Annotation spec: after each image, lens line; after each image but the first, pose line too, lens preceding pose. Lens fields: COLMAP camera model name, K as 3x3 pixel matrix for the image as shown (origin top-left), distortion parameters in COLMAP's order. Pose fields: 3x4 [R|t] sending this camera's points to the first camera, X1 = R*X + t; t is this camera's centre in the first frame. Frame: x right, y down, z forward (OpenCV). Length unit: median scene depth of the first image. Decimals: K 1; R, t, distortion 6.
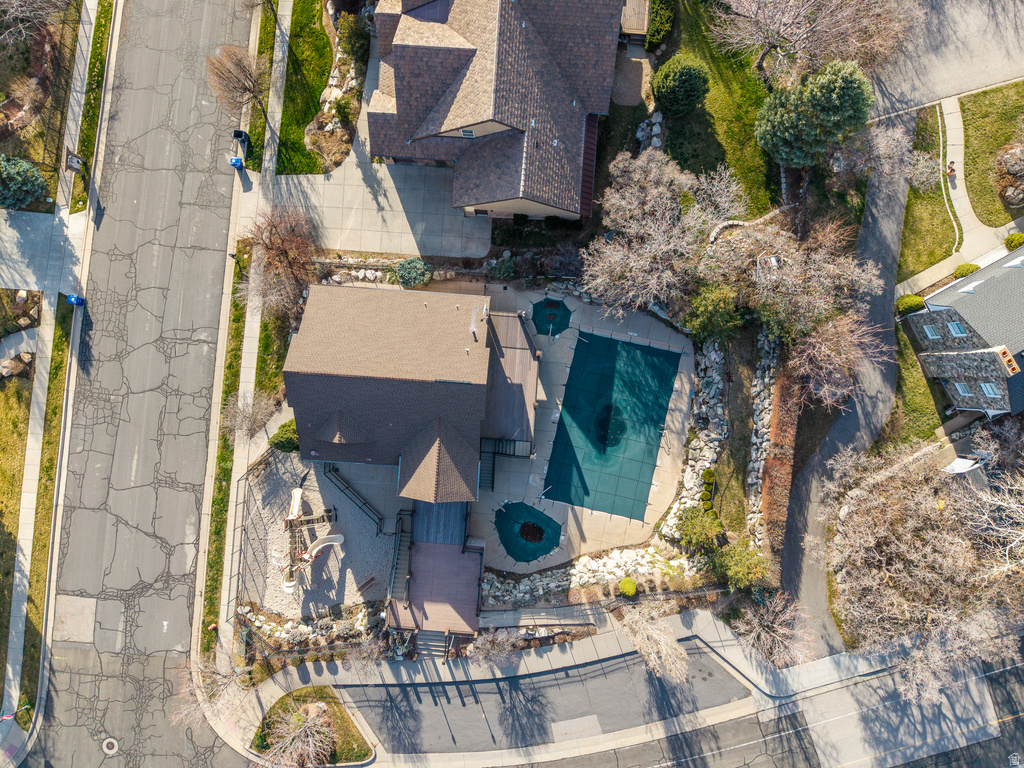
lens RADIAL K [[692.3, 0, 509.9], [0, 692.3, 373.6], [0, 0, 1]] dist [0.009738, -0.007695]
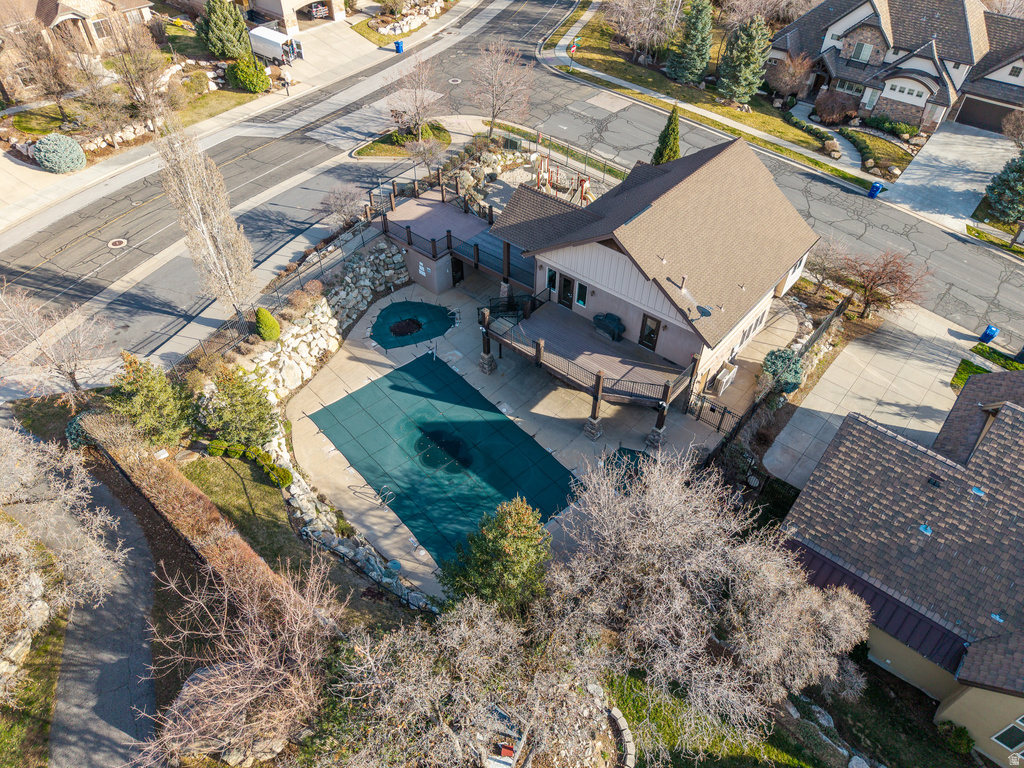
lens RADIAL K [[692.3, 0, 509.9], [0, 692.3, 373.6], [0, 0, 1]] dist [0.009738, -0.007695]
pose [[-0.597365, 0.565673, -0.568480, 0.442574], [-0.801968, -0.422659, 0.422145, -0.224401], [-0.001477, 0.708077, 0.706134, 0.479231]]
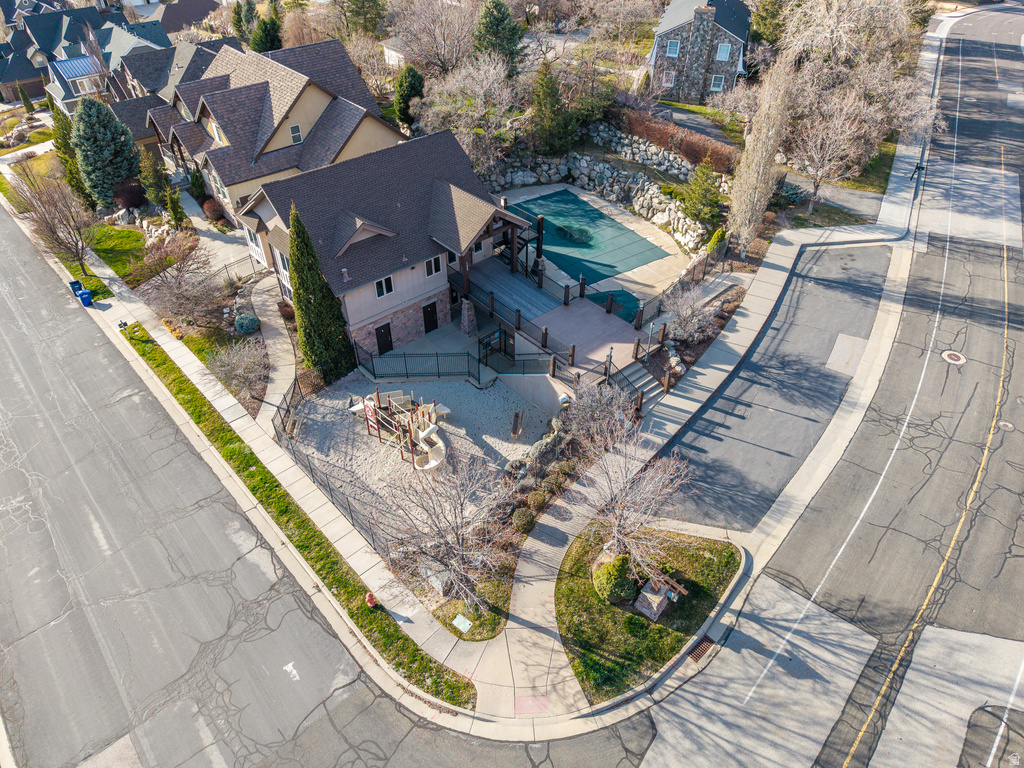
lens RADIAL K [[692.3, 0, 509.9], [0, 692.3, 373.6], [0, 0, 1]] dist [0.009738, -0.007695]
pose [[0.705578, -0.443461, 0.552722, -0.567153], [0.708614, 0.447216, -0.545770, 0.649463], [-0.005158, 0.776750, 0.629788, 0.525799]]
